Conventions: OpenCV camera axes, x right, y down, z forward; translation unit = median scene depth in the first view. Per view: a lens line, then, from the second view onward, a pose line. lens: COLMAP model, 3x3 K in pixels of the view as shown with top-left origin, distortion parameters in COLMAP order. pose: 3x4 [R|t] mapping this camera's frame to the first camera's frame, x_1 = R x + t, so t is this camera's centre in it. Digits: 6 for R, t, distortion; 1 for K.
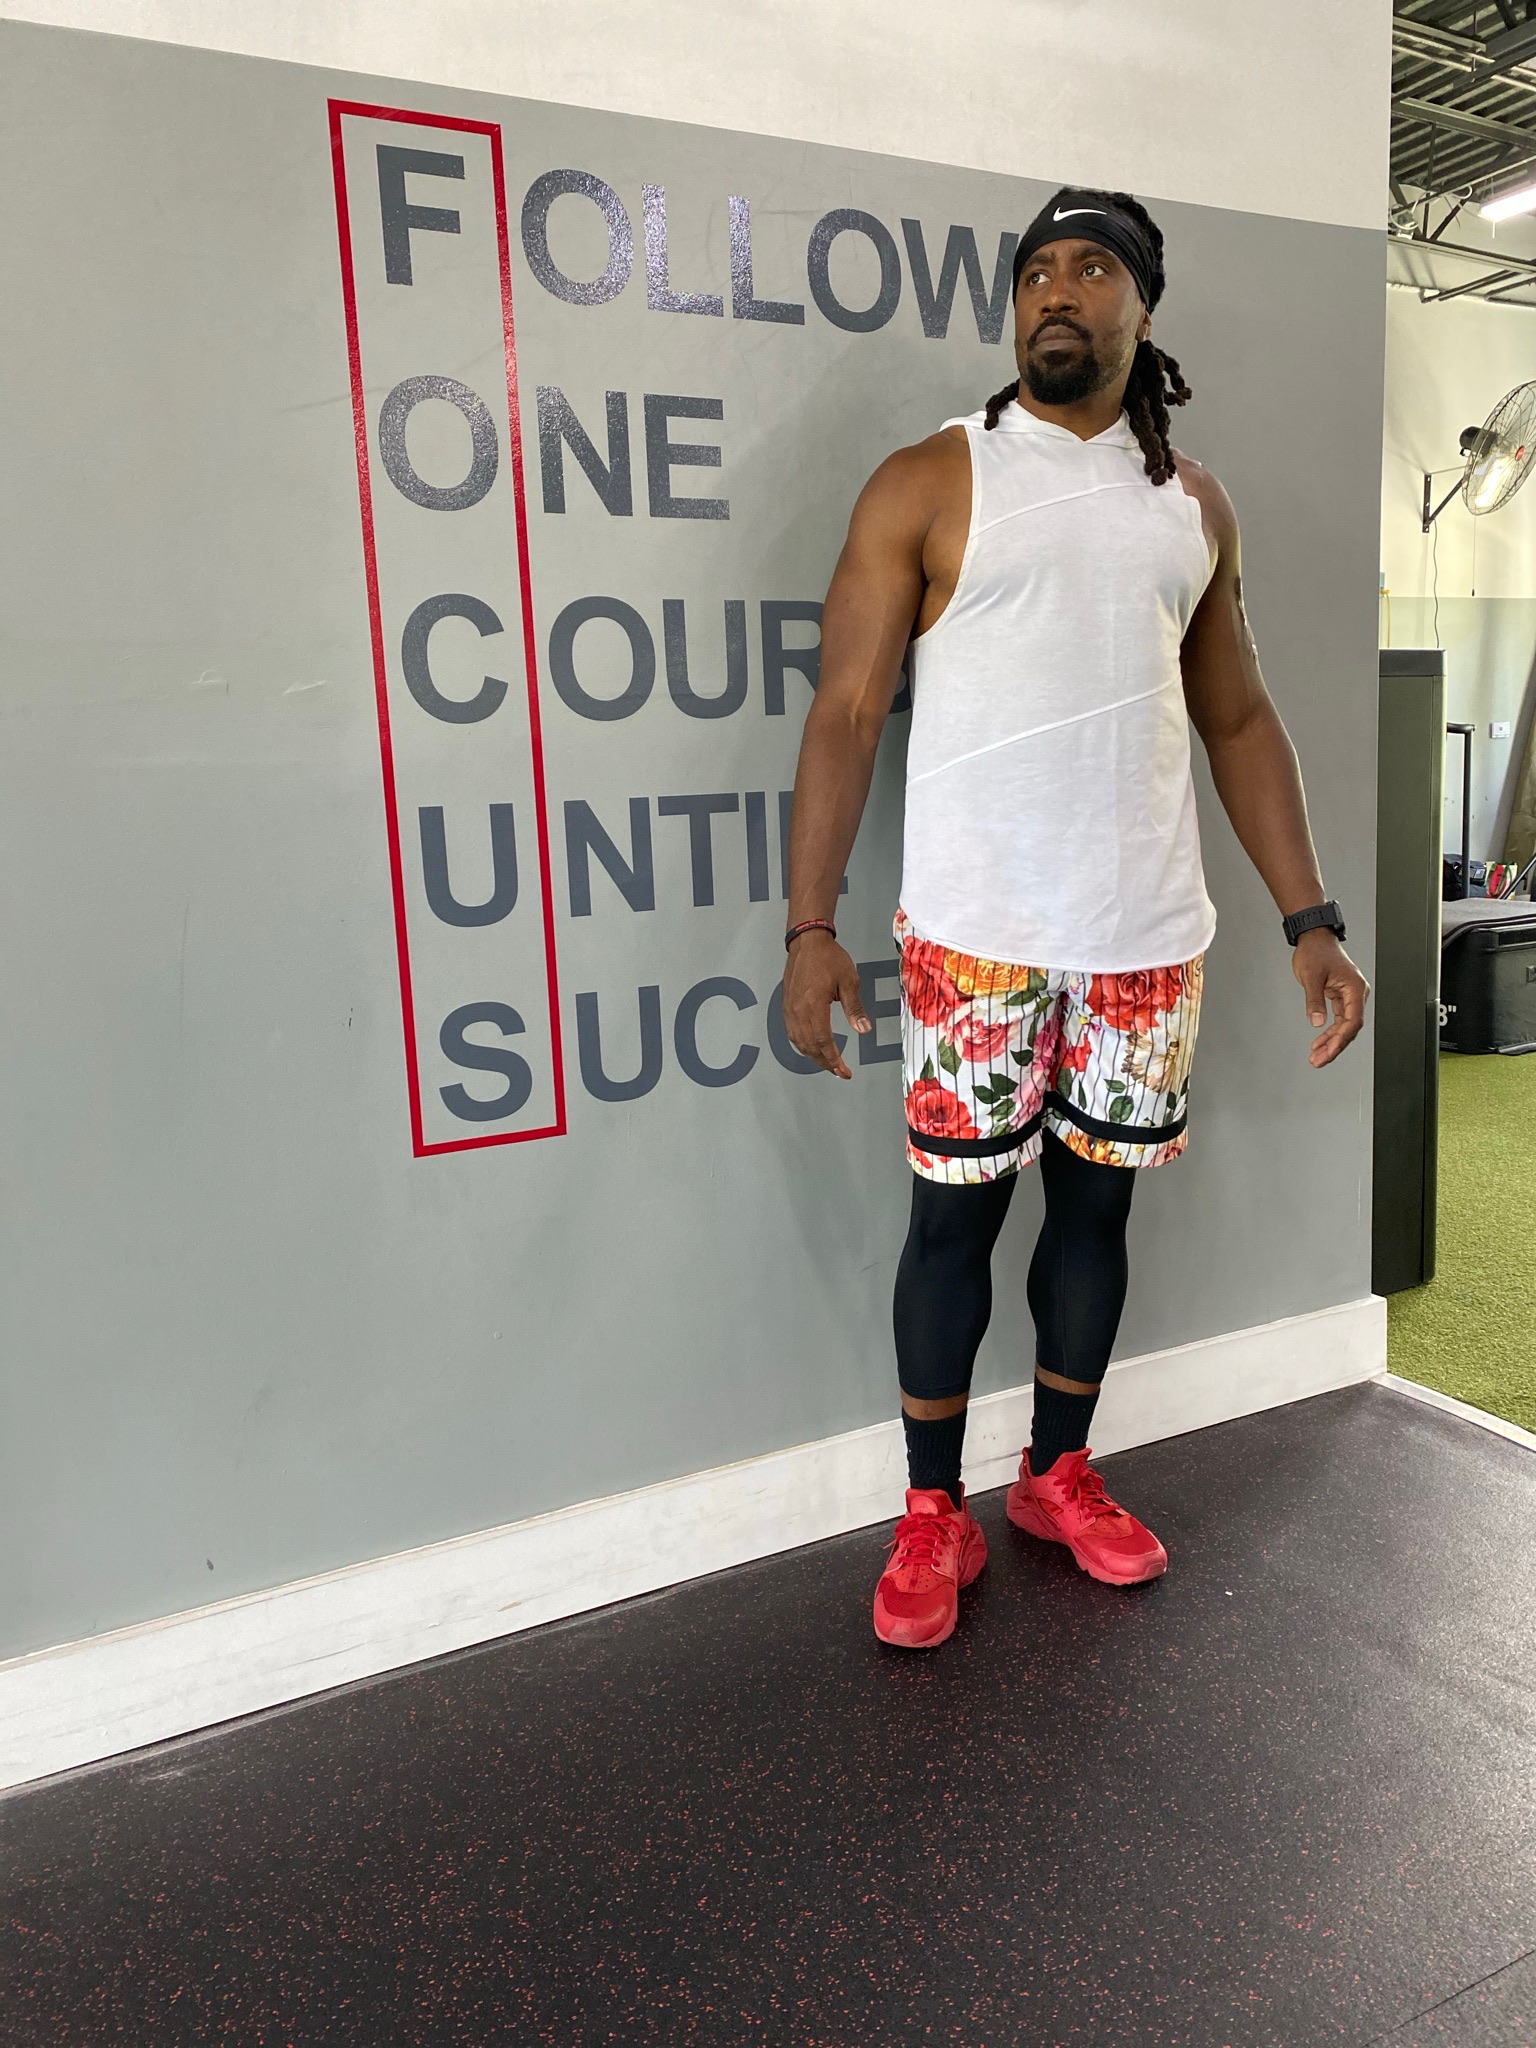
lens RADIAL K [[1540.7, 0, 769.1], [0, 1540.7, 1016.0], [0, 0, 1]] dist [-0.039627, -0.002405]
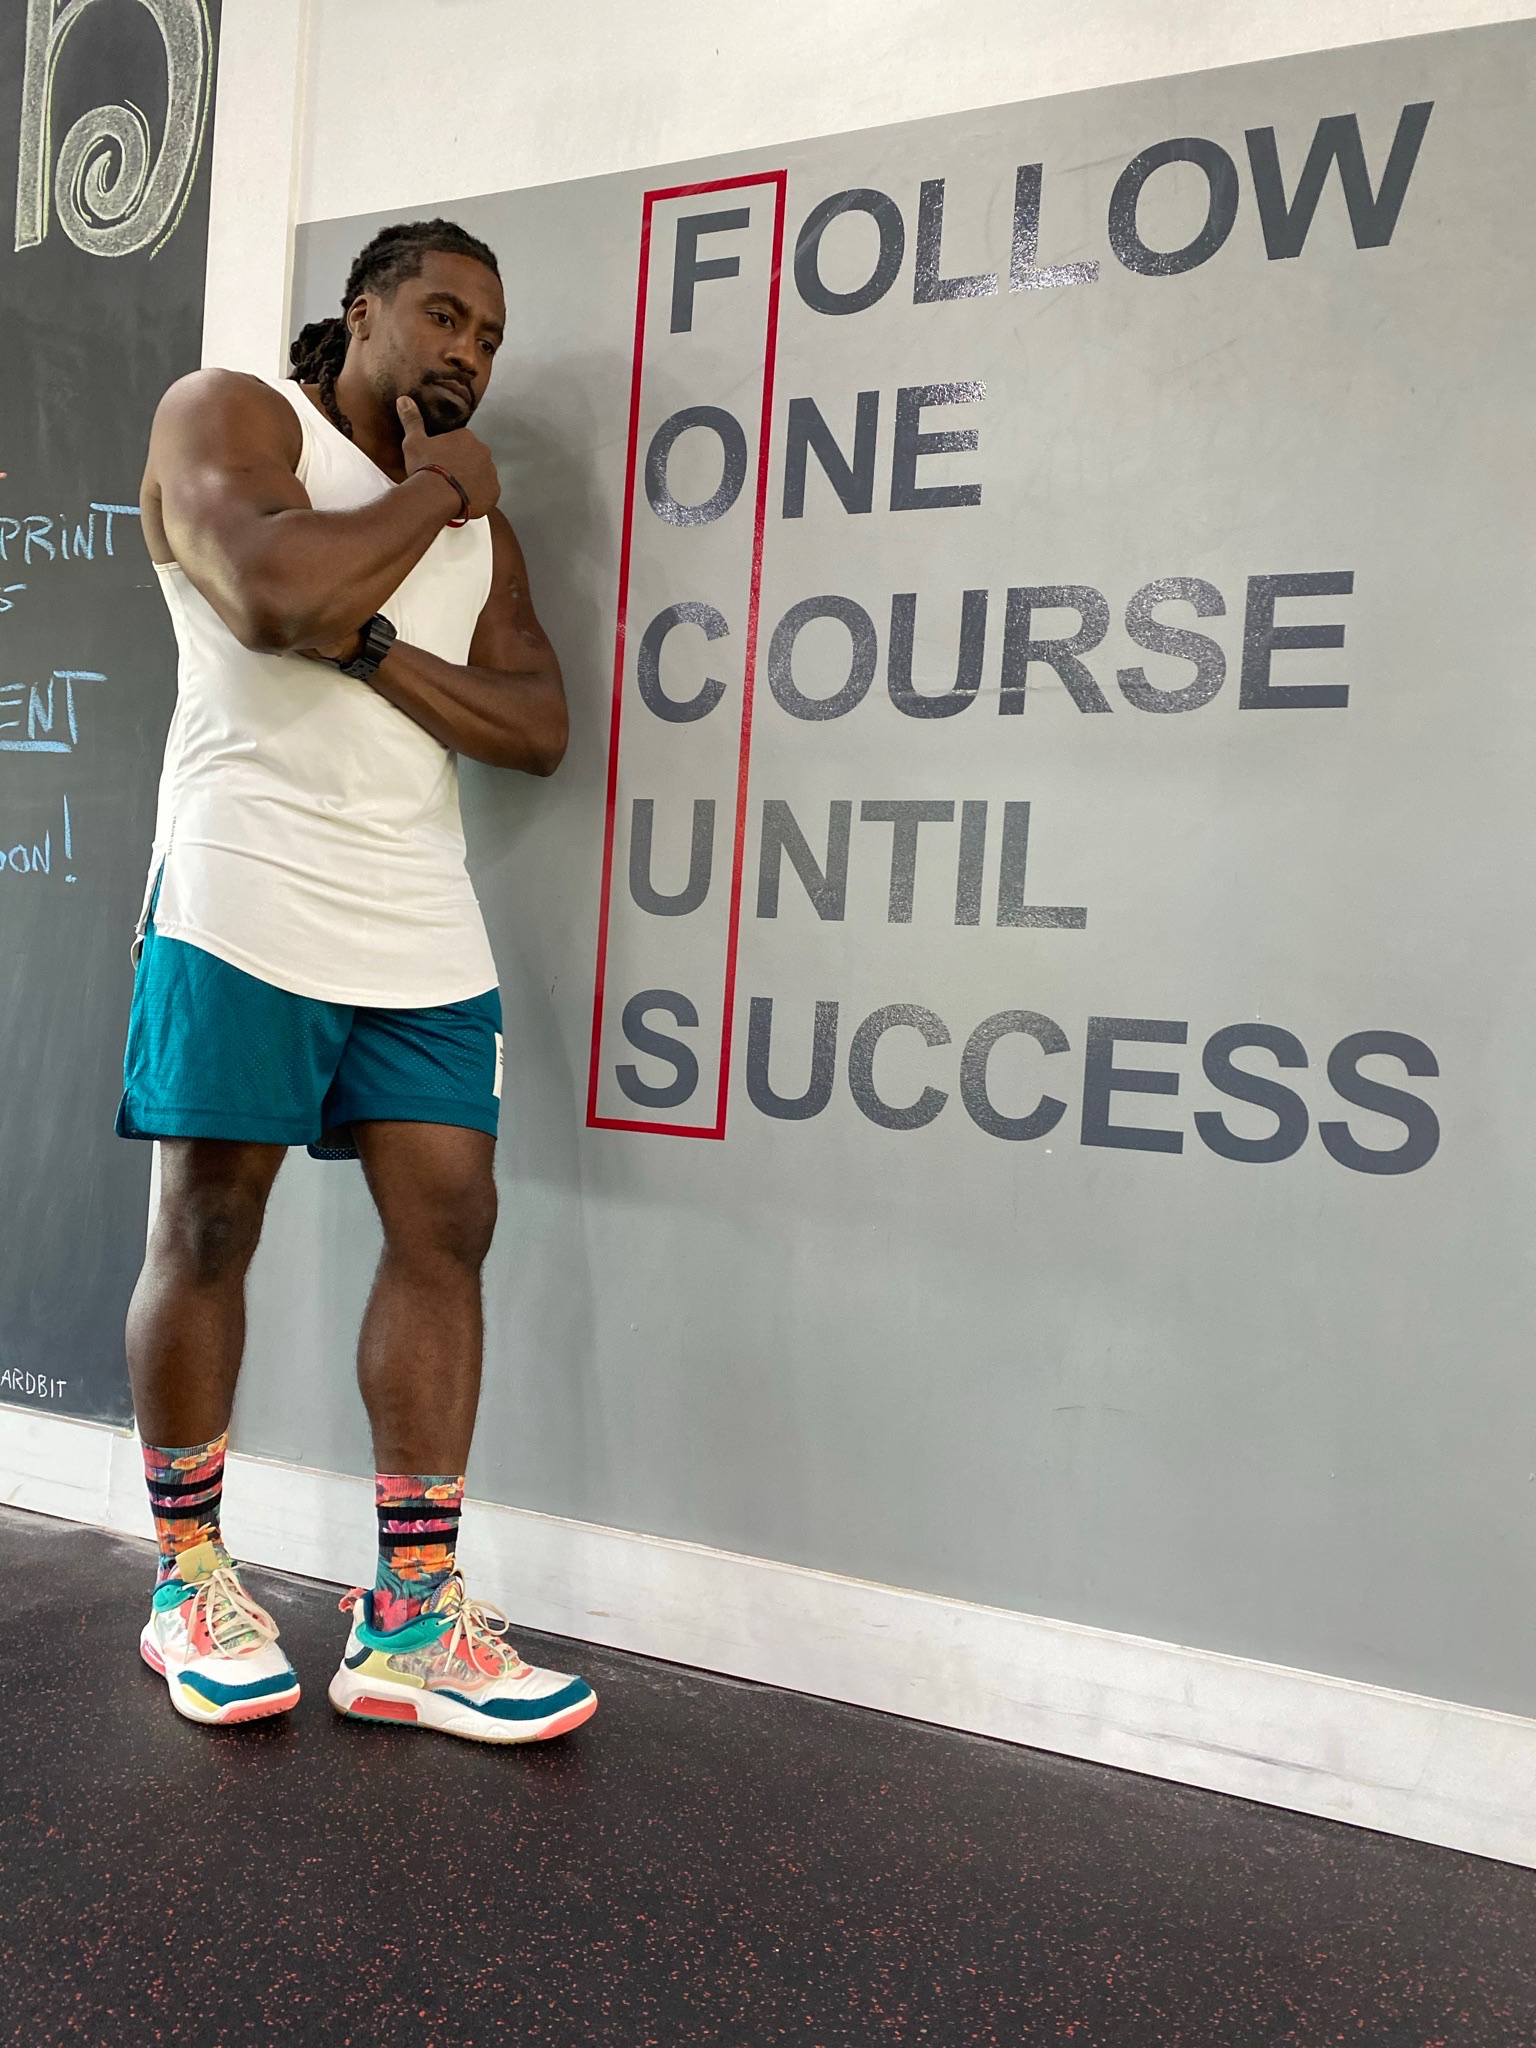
lens RADIAL K [[1540.7, 0, 765.0], [0, 1540.7, 1033.9], [0, 0, 1]] dist [-0.039627, -0.002405]
pose [[0.629586, 0.090804, -0.771607, 0.636342], [-0.212416, 0.975425, -0.058530, 0.064079], [0.747330, 0.200751, 0.633402, 0.401053]]
